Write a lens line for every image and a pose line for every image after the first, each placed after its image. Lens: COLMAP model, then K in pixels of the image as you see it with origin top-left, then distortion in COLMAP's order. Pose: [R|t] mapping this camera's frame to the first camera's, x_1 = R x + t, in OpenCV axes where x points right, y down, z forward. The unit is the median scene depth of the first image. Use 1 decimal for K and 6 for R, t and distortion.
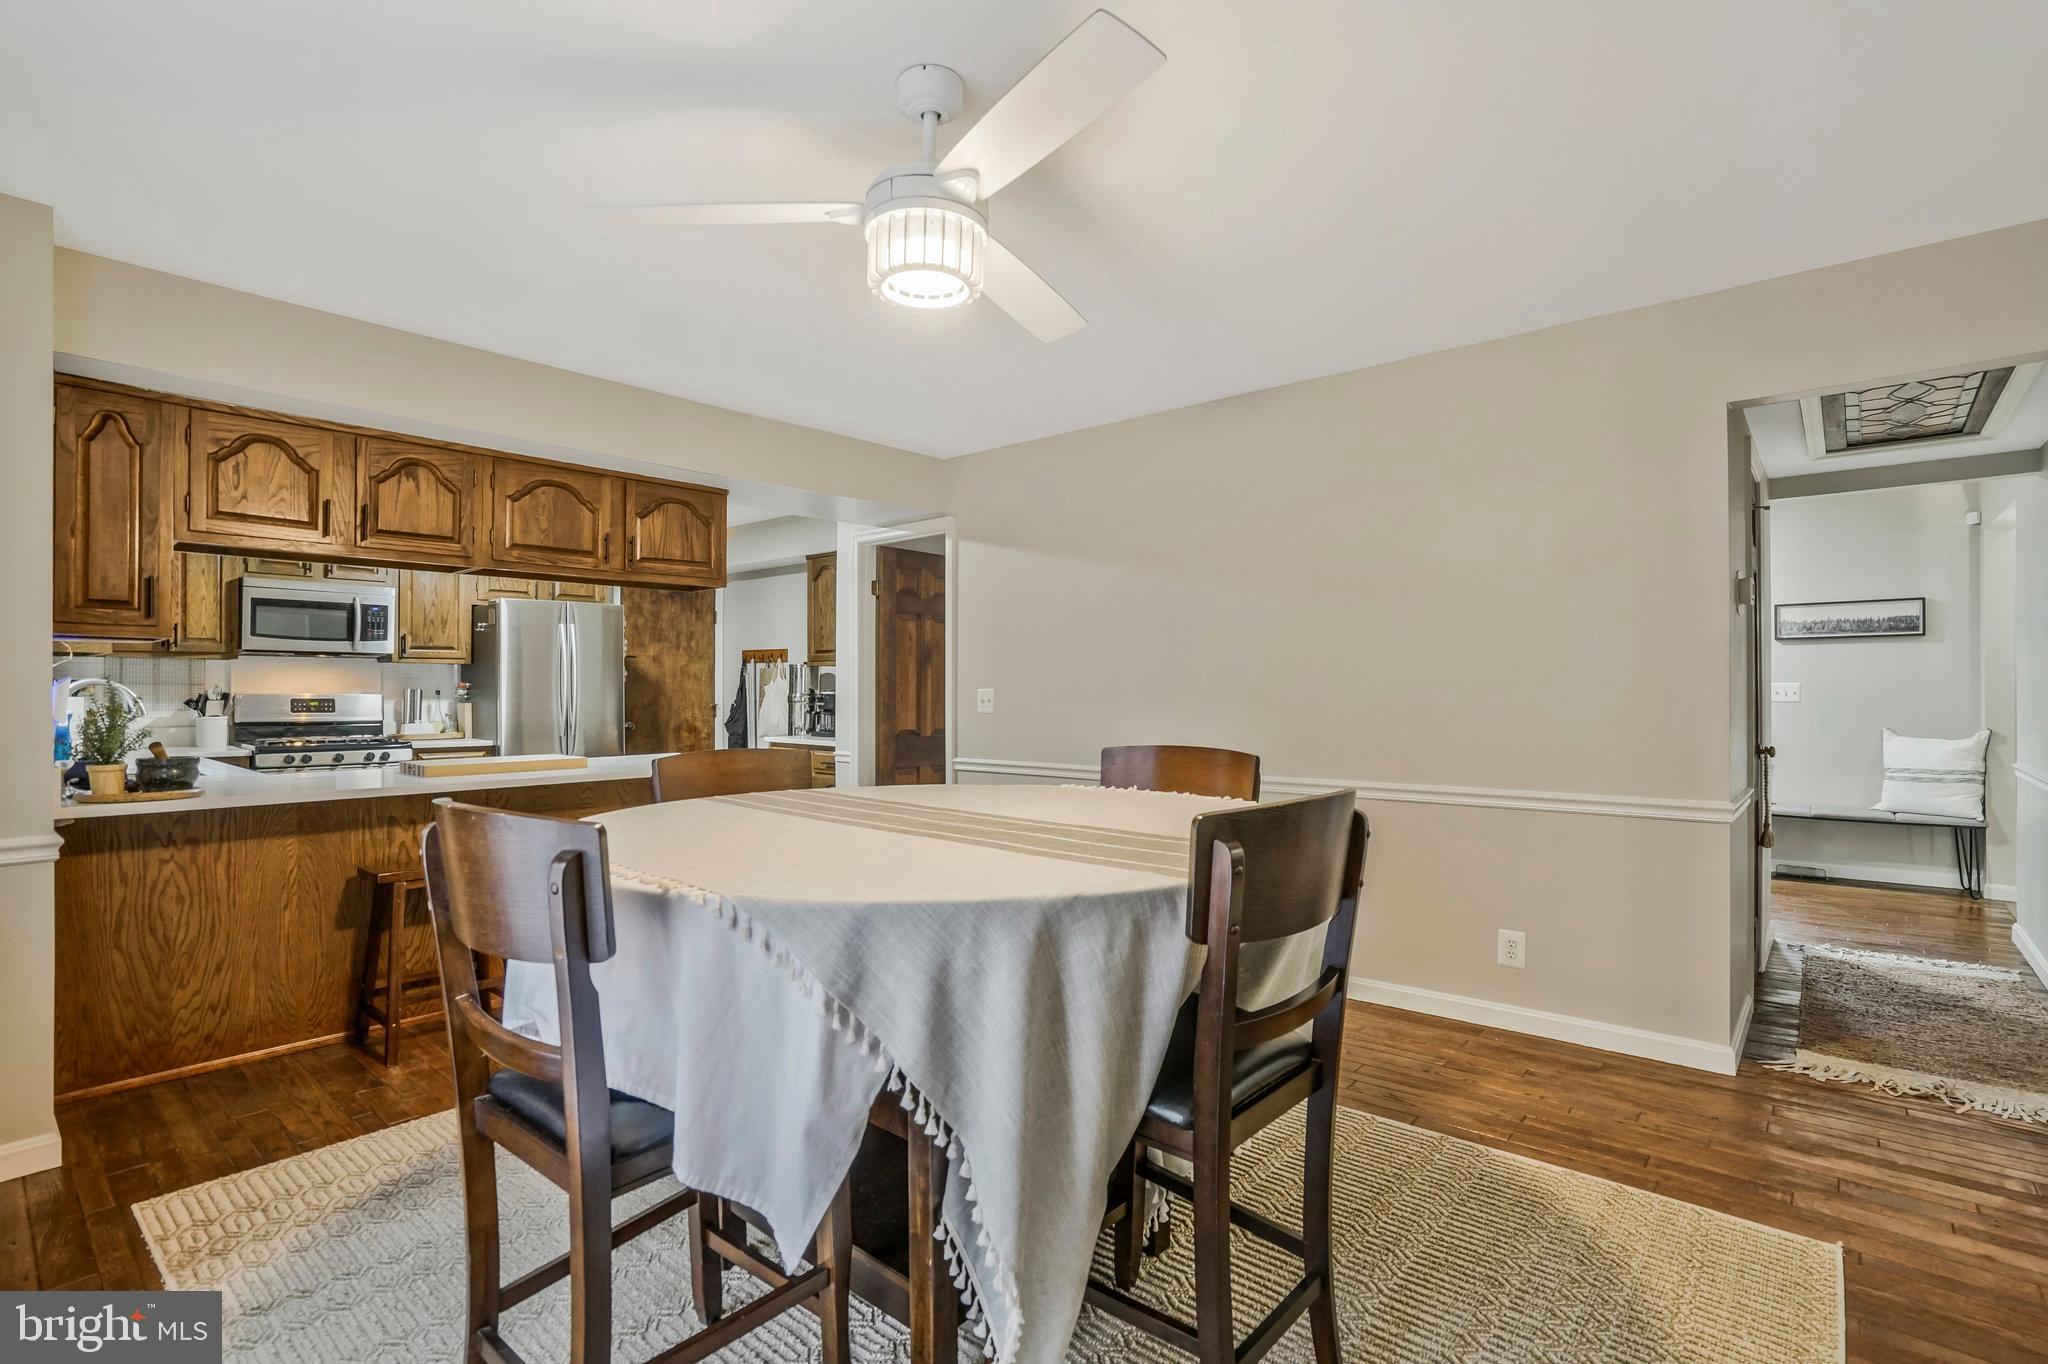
lens RADIAL K [[957.7, 0, 1011.1], [0, 957.7, 688.6], [0, 0, 1]] dist [-0.044110, 0.016208]
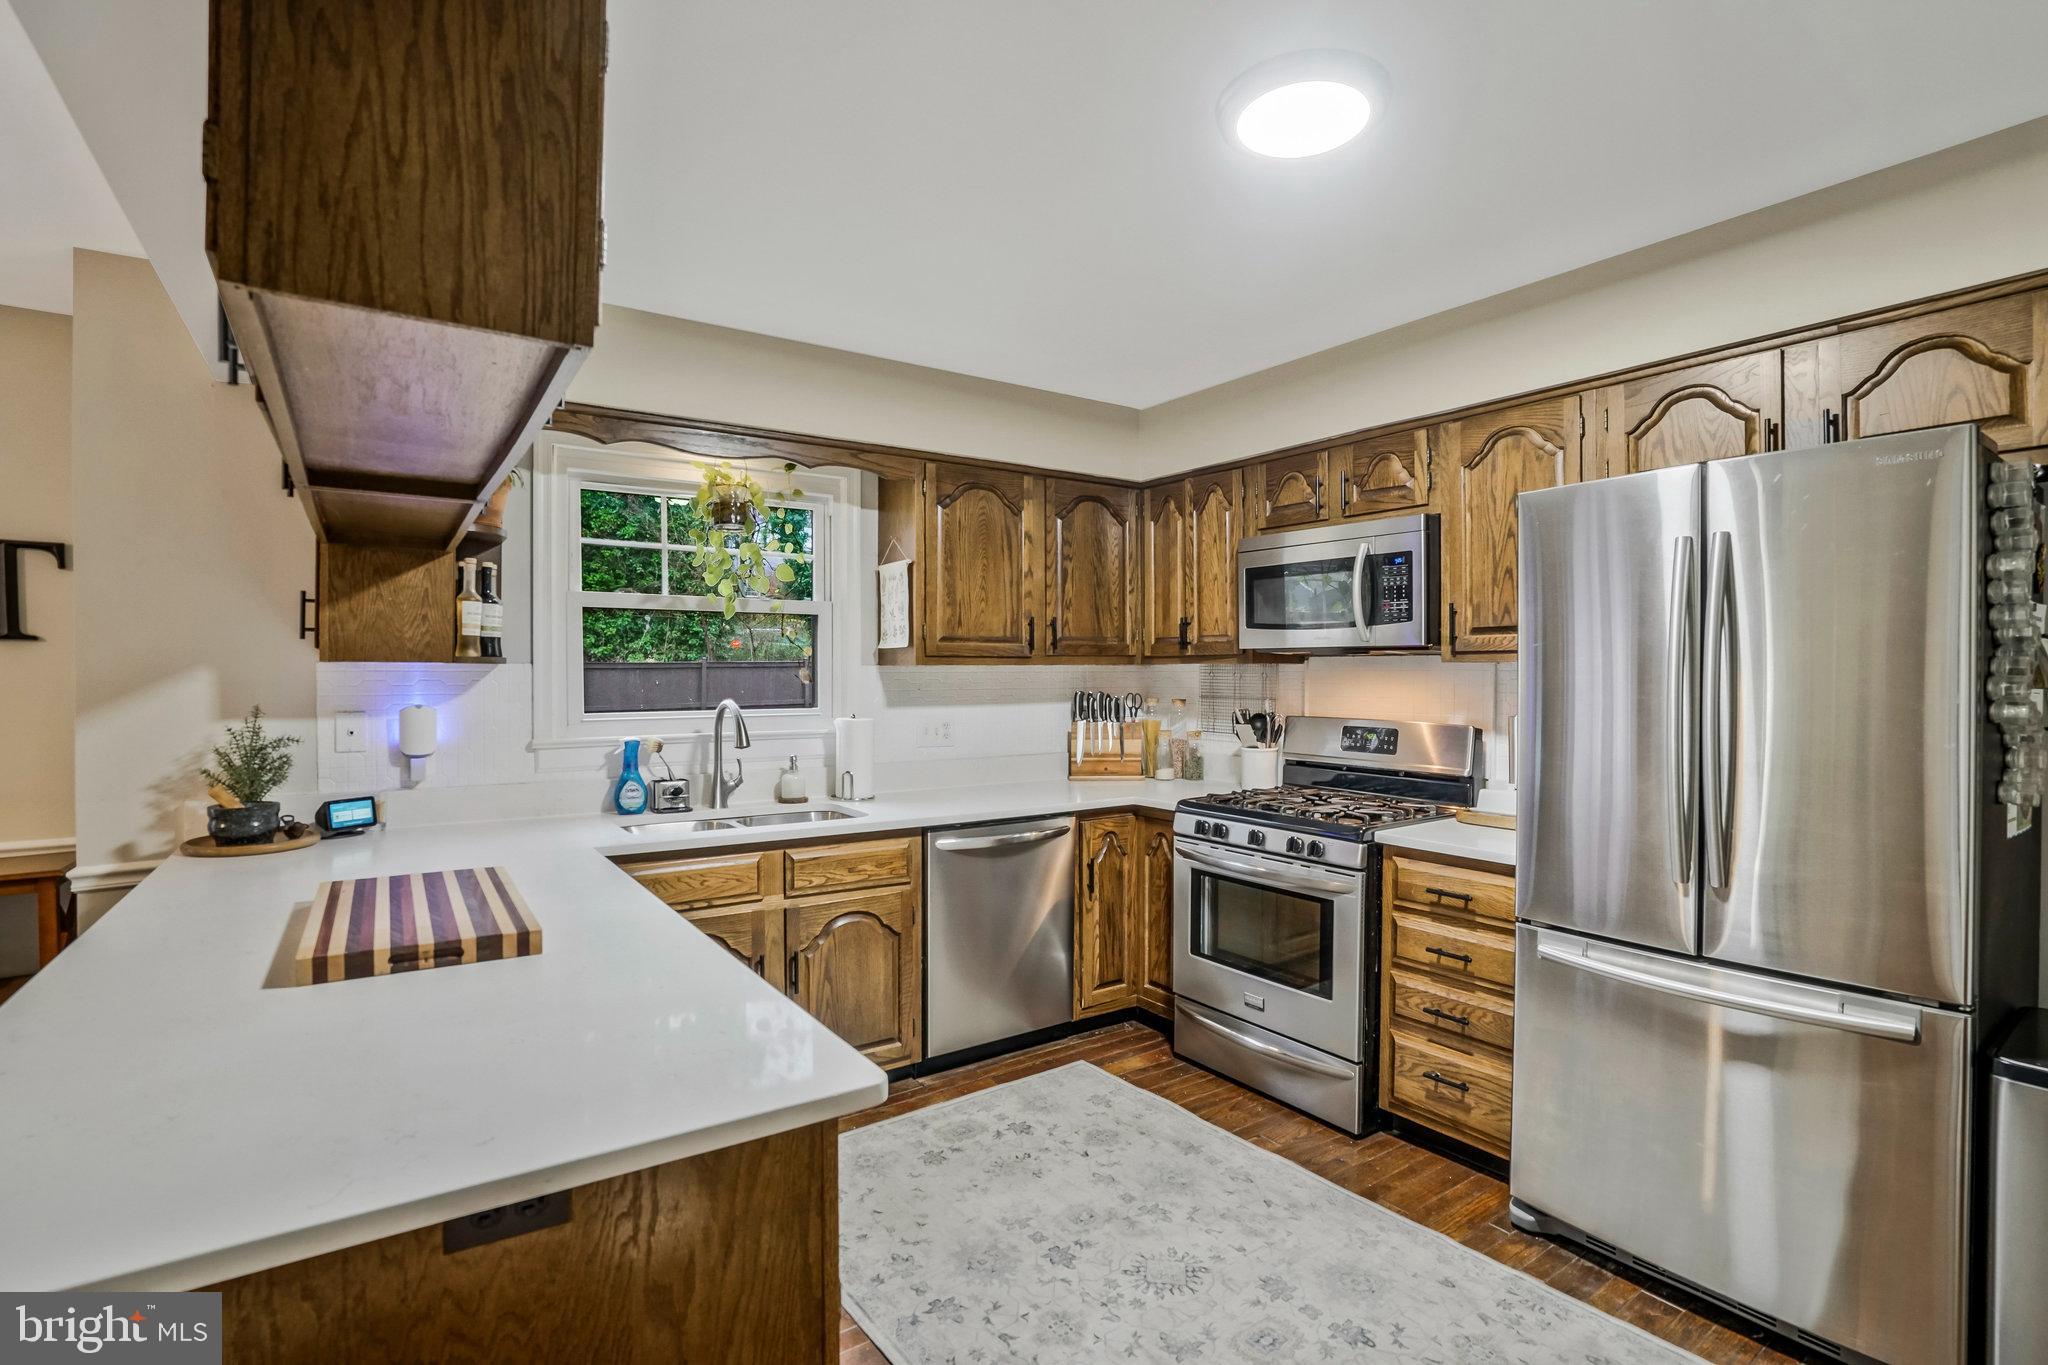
lens RADIAL K [[957.7, 0, 1029.7], [0, 957.7, 684.9], [0, 0, 1]] dist [-0.044110, 0.016208]
pose [[-0.225724, 0.011530, -0.974123, -0.118157], [-0.000621, 0.999928, 0.011979, -0.022100], [0.974191, 0.003308, -0.225701, 0.908389]]
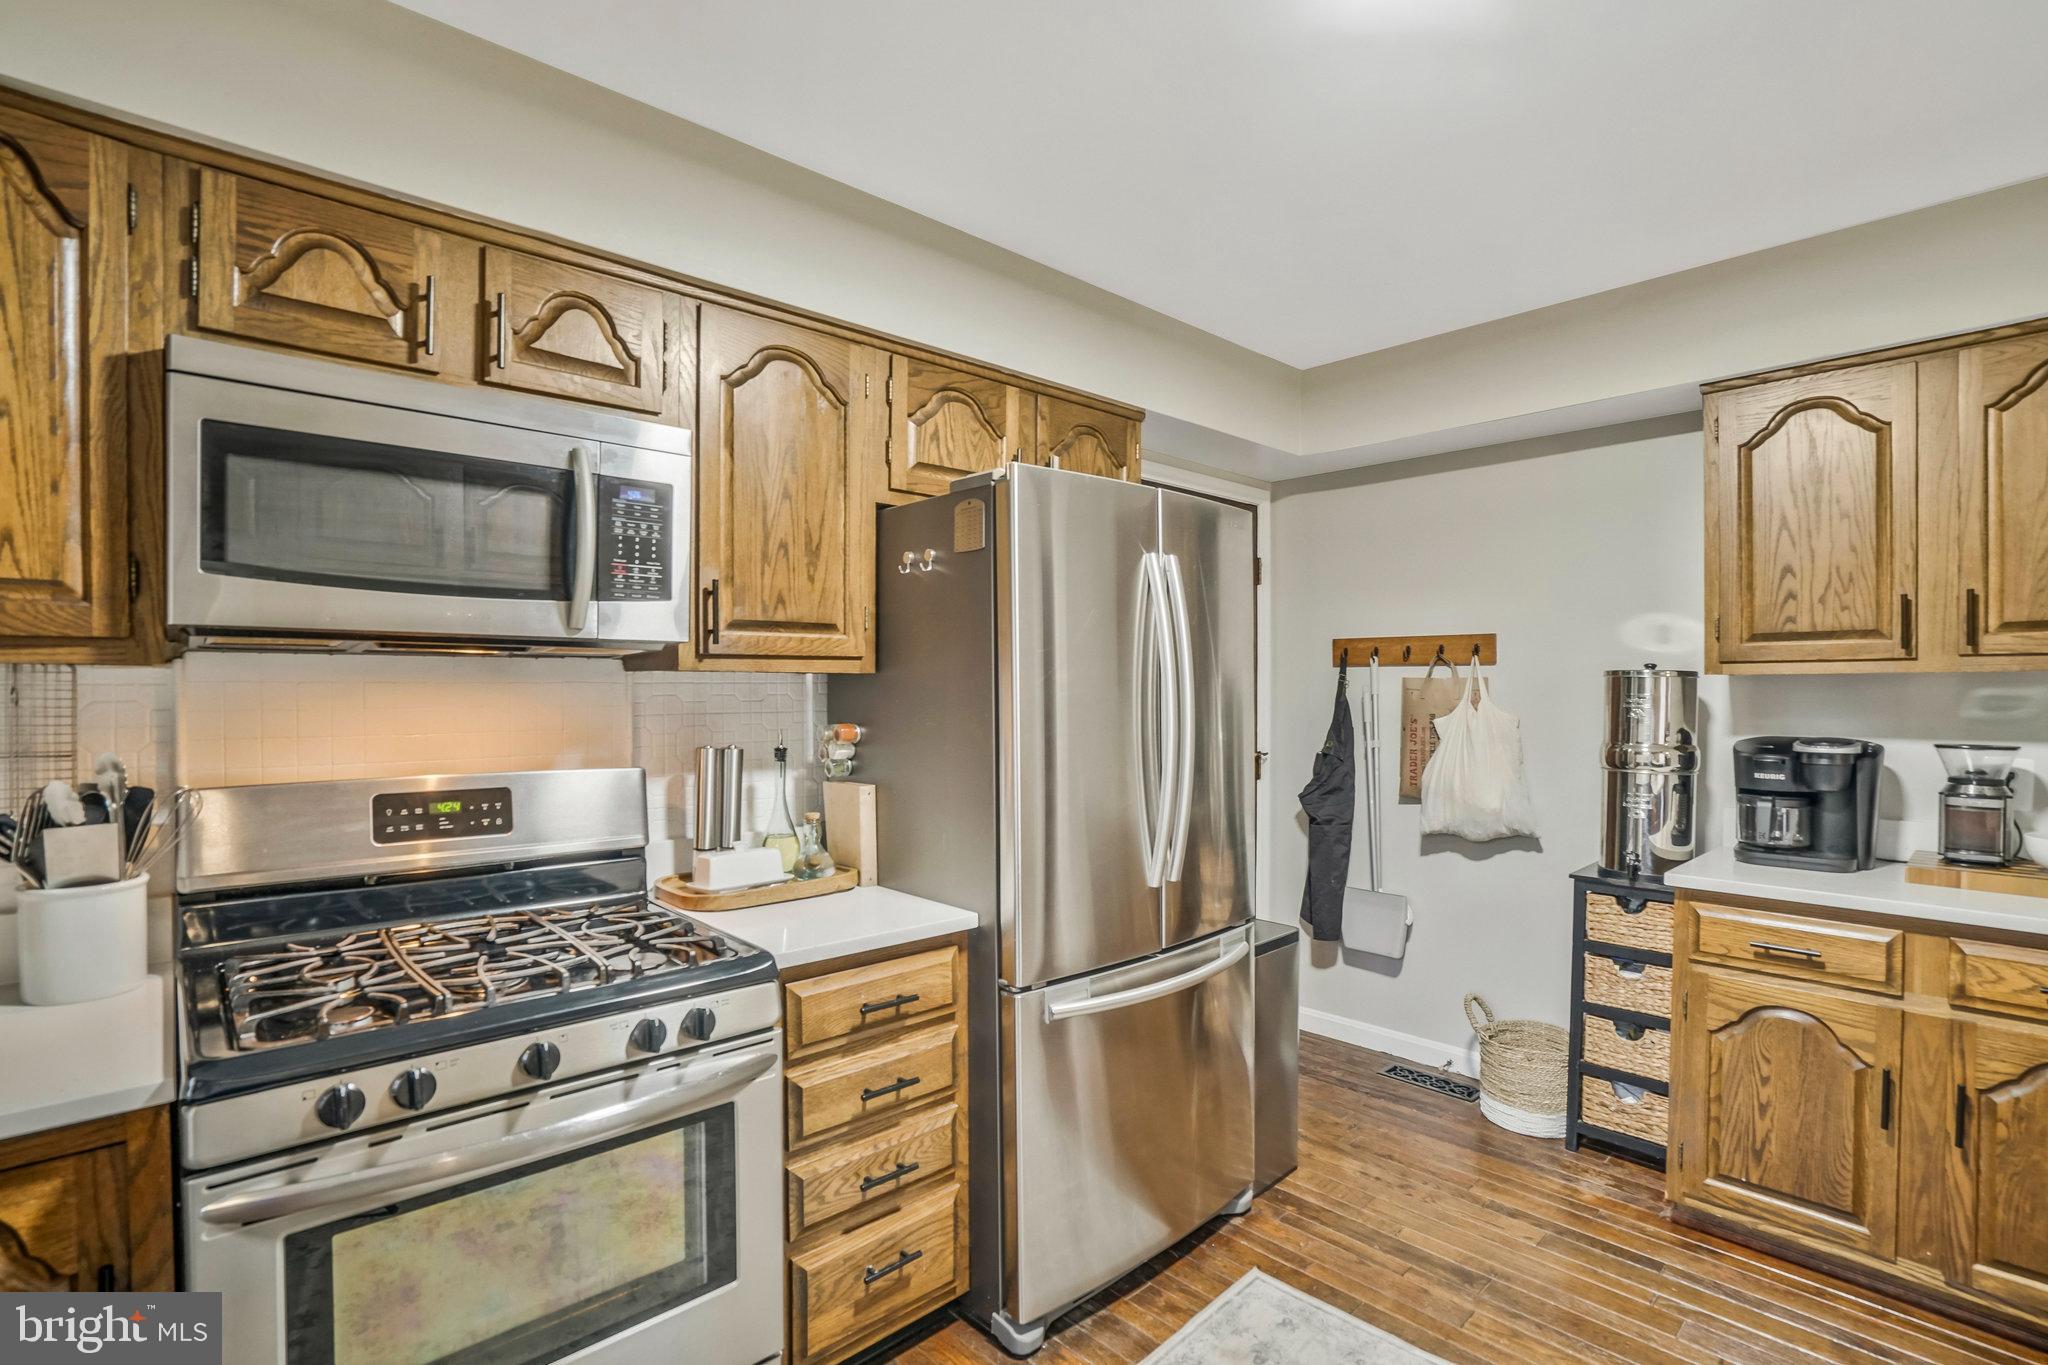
lens RADIAL K [[957.7, 0, 1019.8], [0, 957.7, 700.5], [0, 0, 1]] dist [-0.044110, 0.016208]
pose [[0.994309, -0.002194, -0.106515, -0.512442], [0.003492, 0.999922, 0.012007, -0.021506], [0.106481, -0.012311, 0.994239, 0.698745]]
